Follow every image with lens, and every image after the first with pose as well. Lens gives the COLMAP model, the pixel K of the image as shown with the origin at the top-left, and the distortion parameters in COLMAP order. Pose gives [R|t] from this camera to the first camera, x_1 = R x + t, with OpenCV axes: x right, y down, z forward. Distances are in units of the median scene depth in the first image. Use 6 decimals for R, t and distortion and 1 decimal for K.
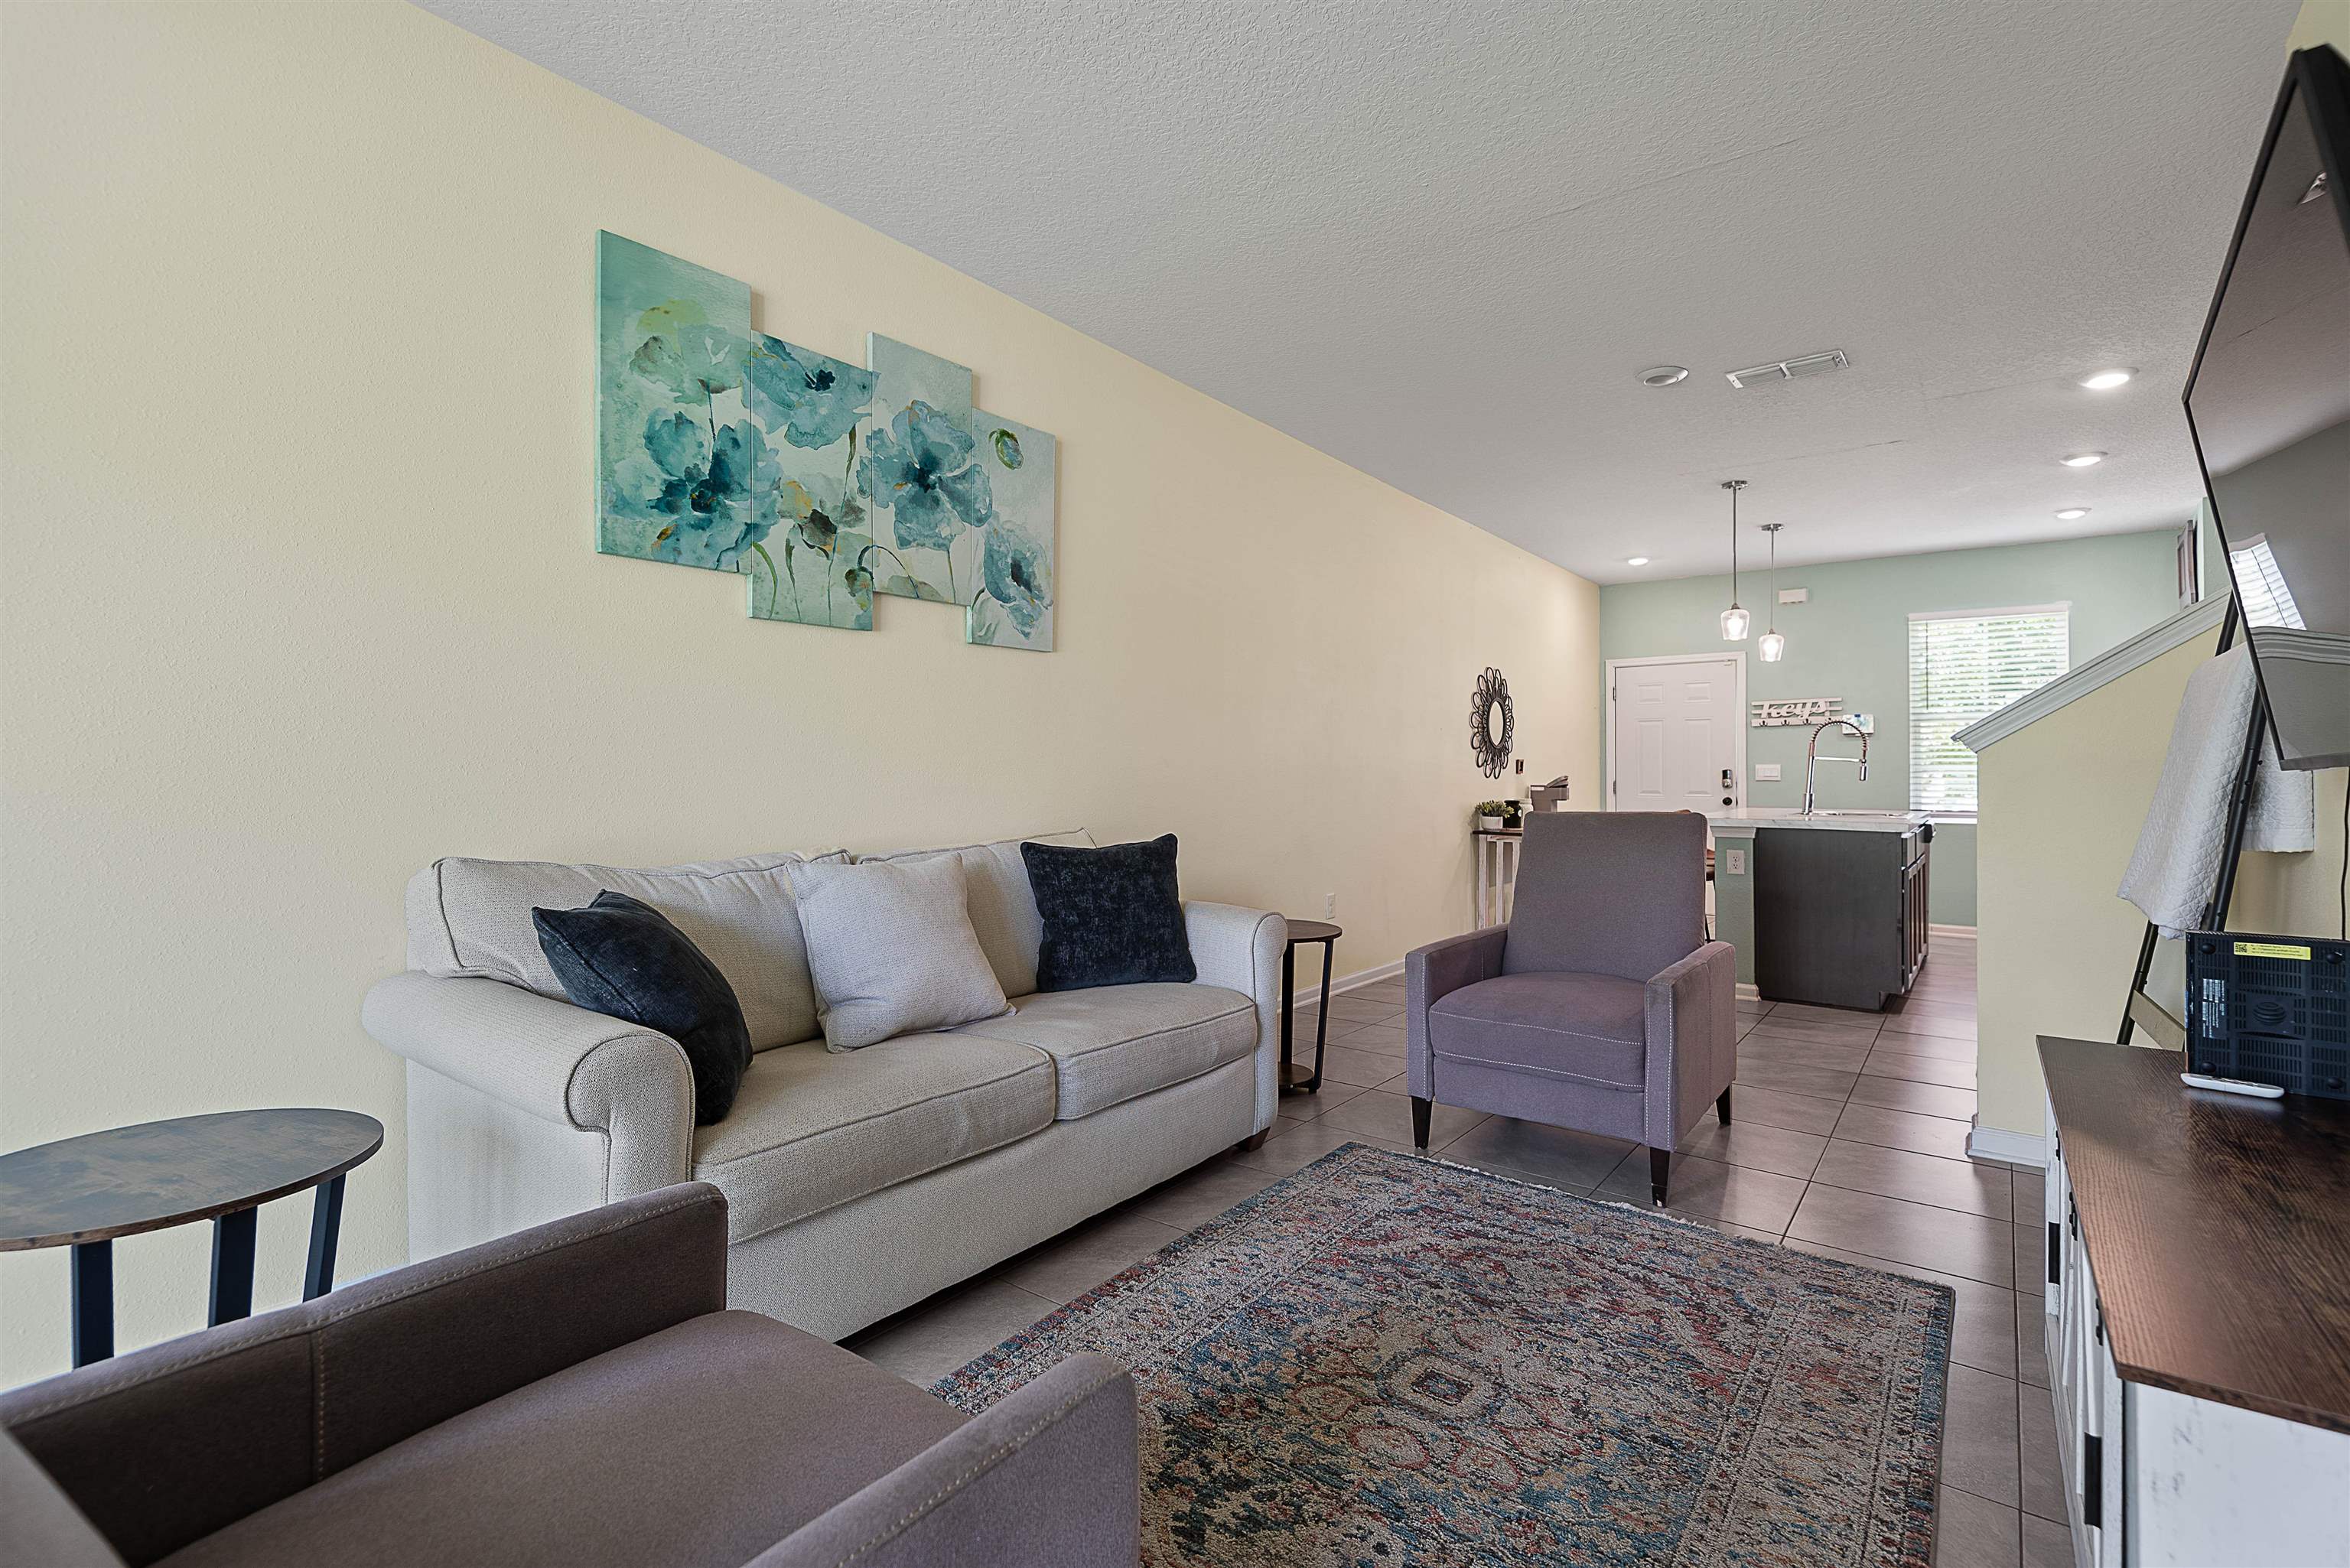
lens RADIAL K [[1061.3, 0, 1190.2], [0, 1061.3, 766.7], [0, 0, 1]] dist [0.020116, -0.010510]
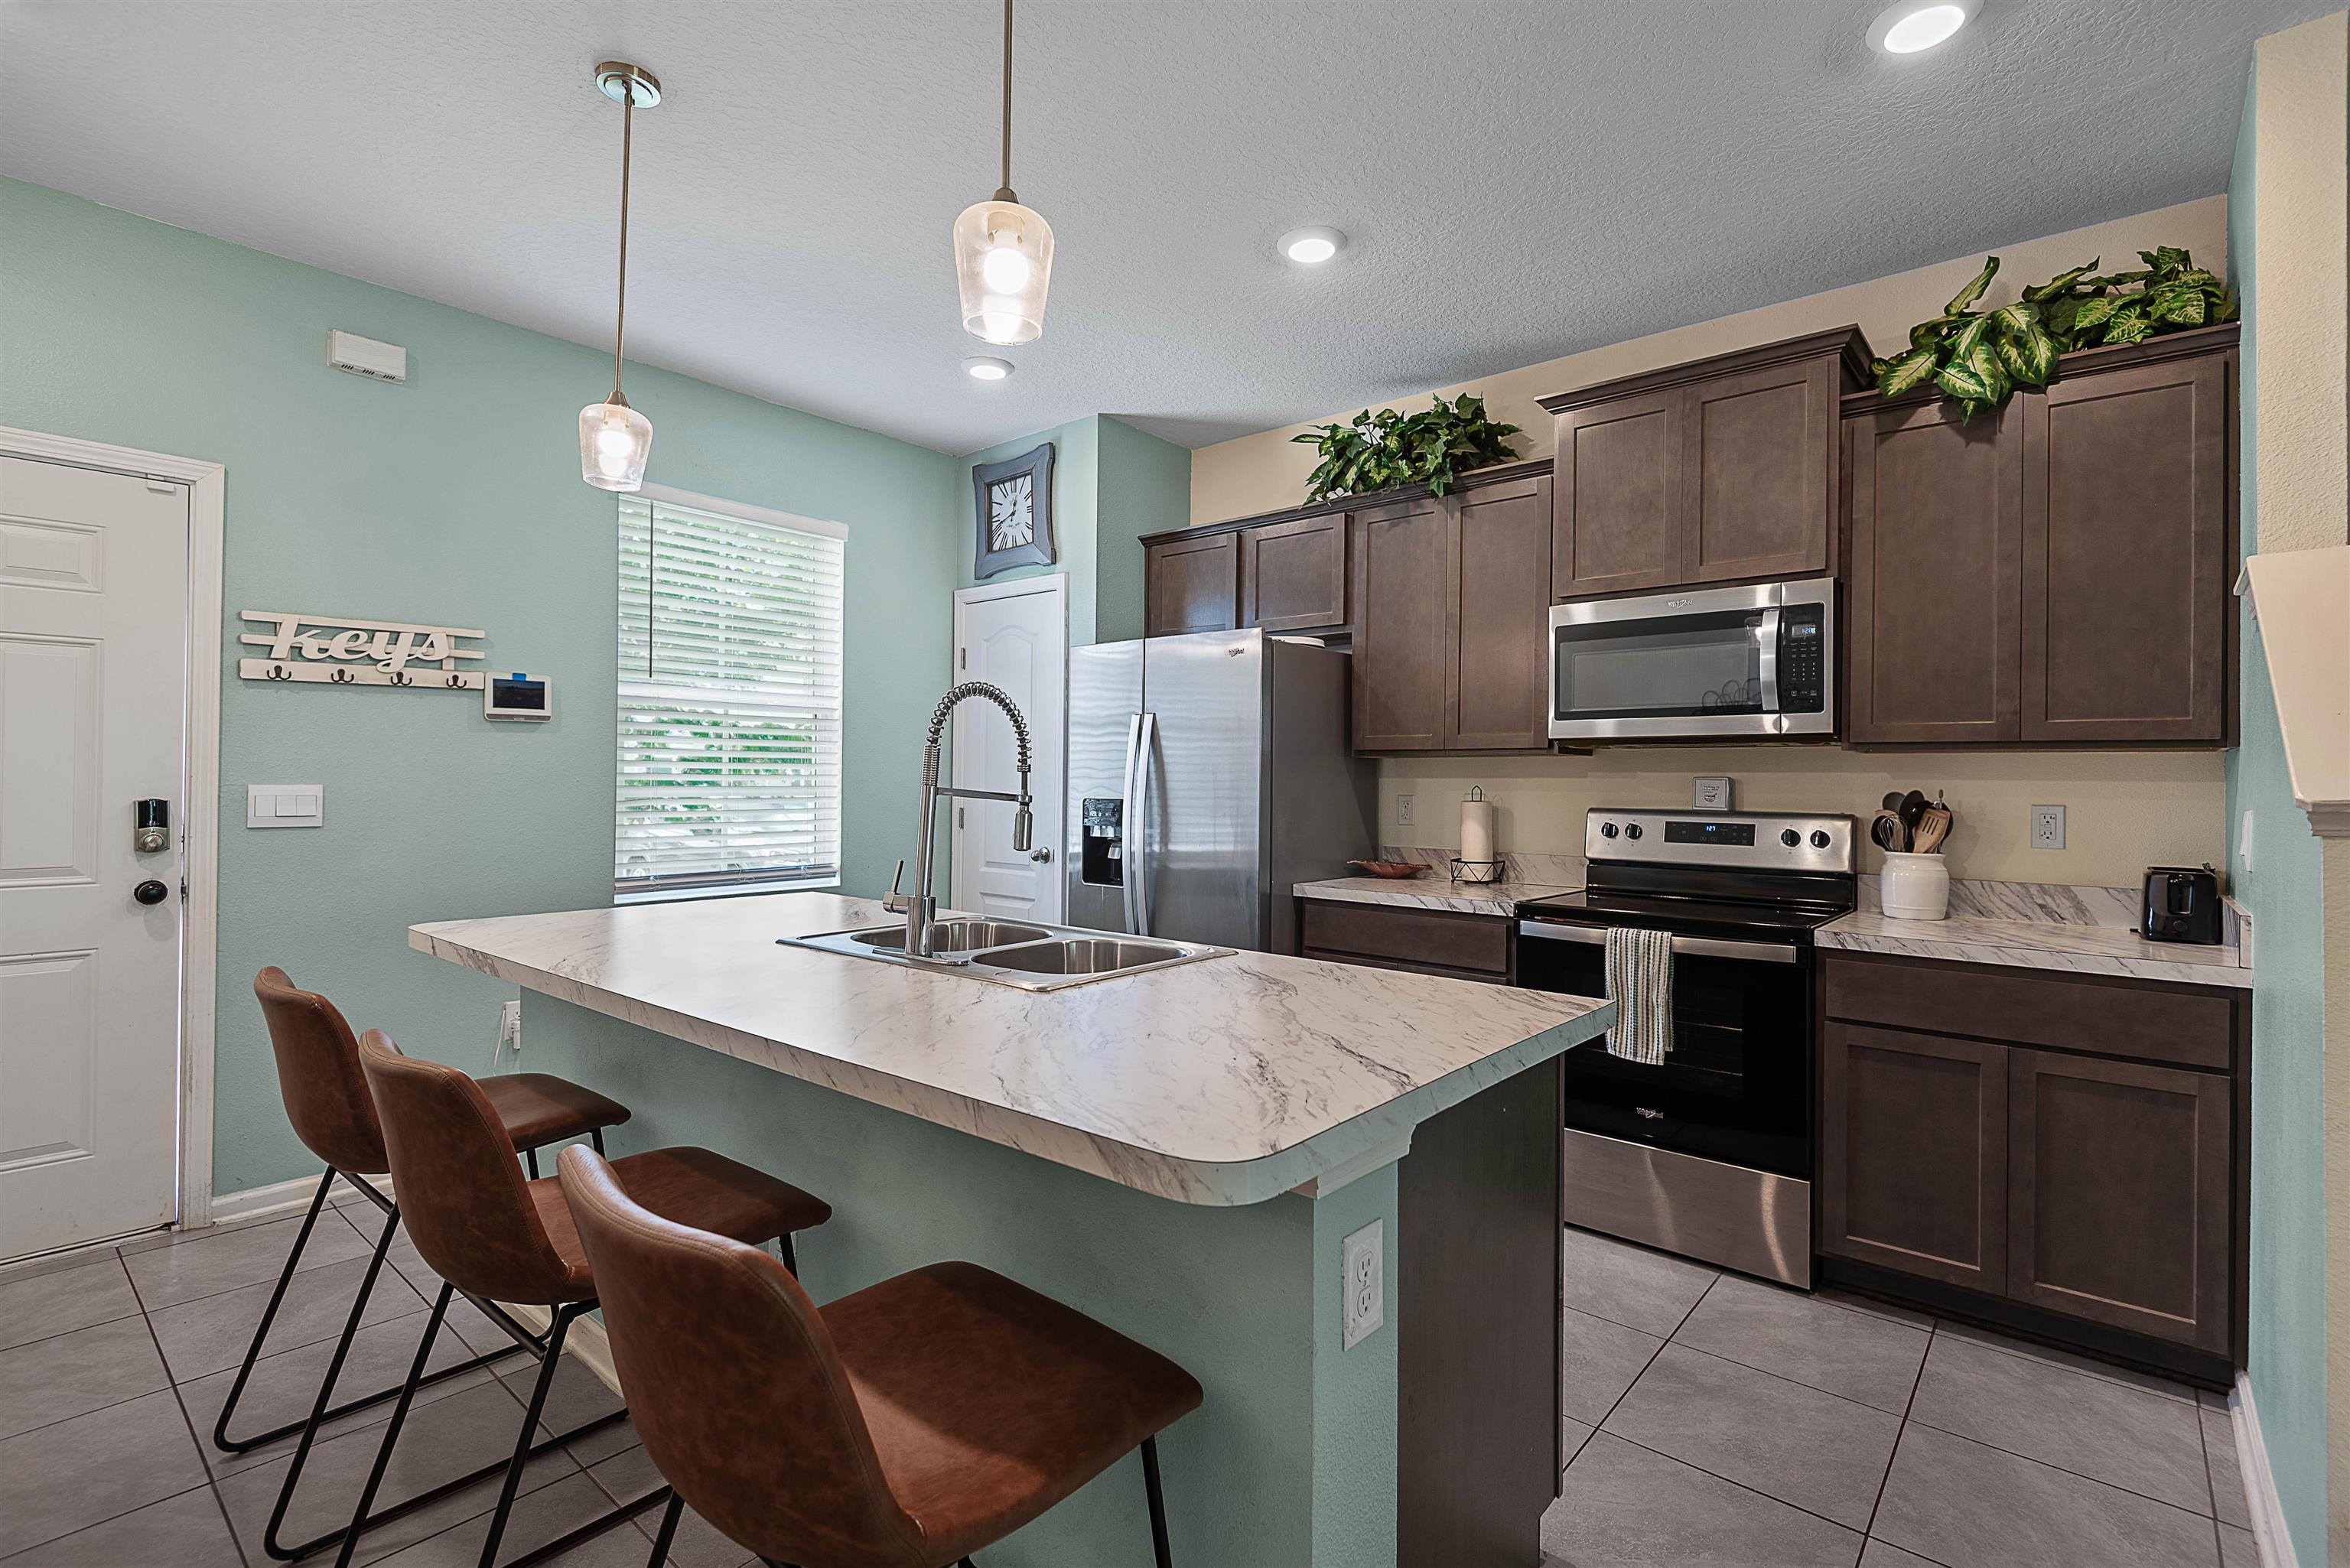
lens RADIAL K [[1061.3, 0, 1174.2], [0, 1061.3, 773.6], [0, 0, 1]] dist [0.020116, -0.010510]
pose [[0.057491, 0.004348, 0.998337, 0.535287], [-0.015761, 0.999870, -0.003447, -0.026951], [-0.998222, -0.015536, 0.057552, 1.922133]]
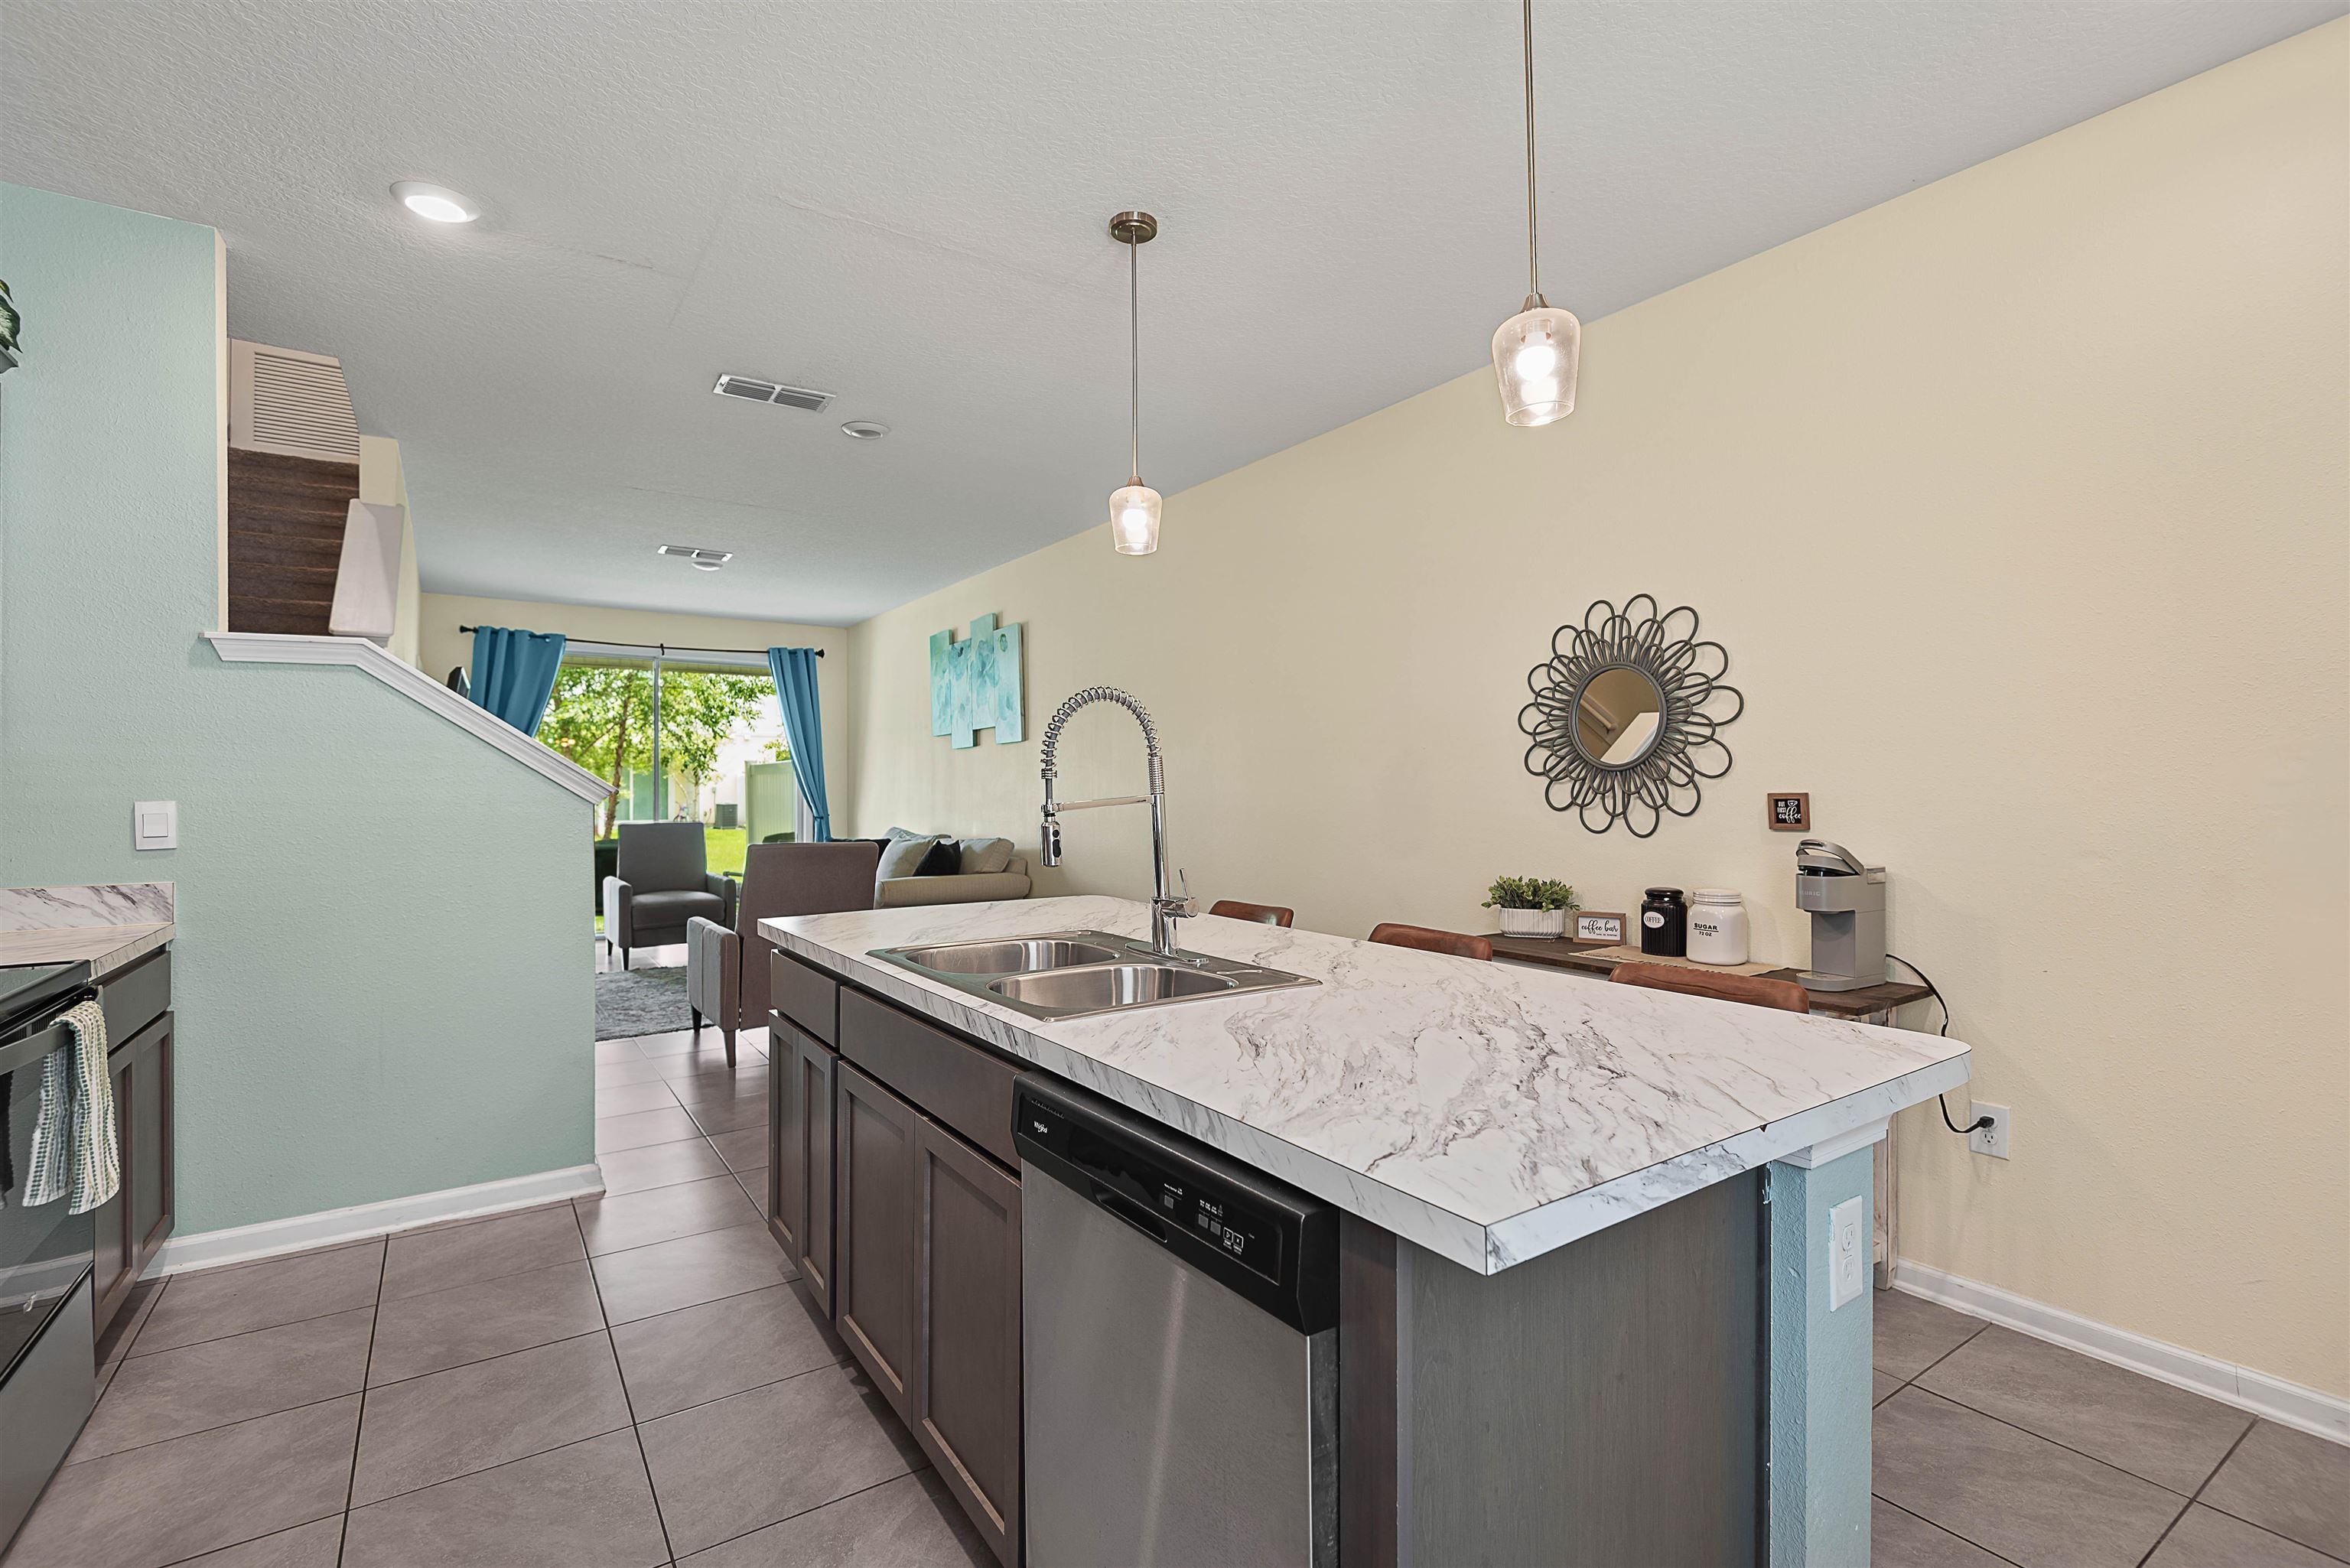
lens RADIAL K [[1061.3, 0, 1181.3], [0, 1061.3, 778.8], [0, 0, 1]] dist [0.020116, -0.010510]
pose [[-0.323281, -0.009120, -0.946259, 1.947166], [0.004971, 0.999923, -0.011336, -0.021248], [0.946290, -0.008368, -0.323211, 2.390131]]
